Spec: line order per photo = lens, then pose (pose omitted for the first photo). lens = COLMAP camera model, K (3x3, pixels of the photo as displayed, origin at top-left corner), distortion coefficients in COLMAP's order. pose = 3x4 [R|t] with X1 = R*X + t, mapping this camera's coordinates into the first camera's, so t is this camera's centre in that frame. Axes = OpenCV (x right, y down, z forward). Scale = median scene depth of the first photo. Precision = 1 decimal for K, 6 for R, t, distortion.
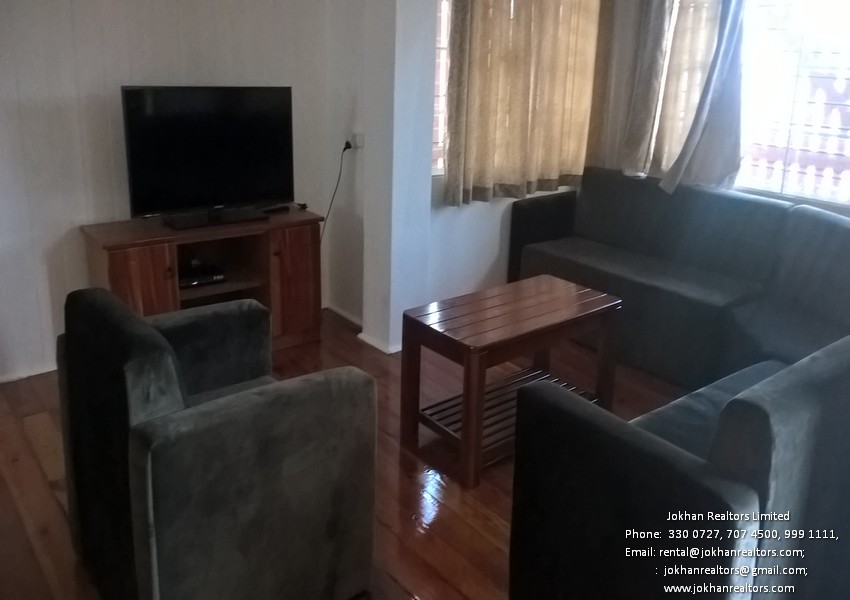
lens RADIAL K [[820.0, 0, 426.0], [0, 820.0, 298.6], [0, 0, 1]] dist [0.164128, -0.360889]
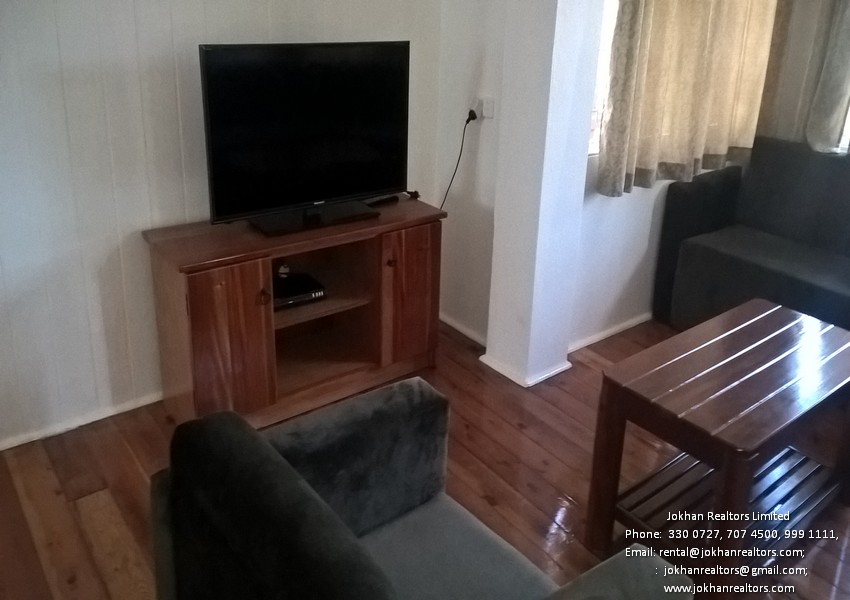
lens RADIAL K [[820.0, 0, 426.0], [0, 820.0, 298.6], [0, 0, 1]] dist [0.164128, -0.360889]
pose [[0.999710, 0.008200, -0.022654, -0.122336], [-0.006512, 0.997268, 0.073587, -0.072940], [0.023195, -0.073418, 0.997031, 0.217563]]
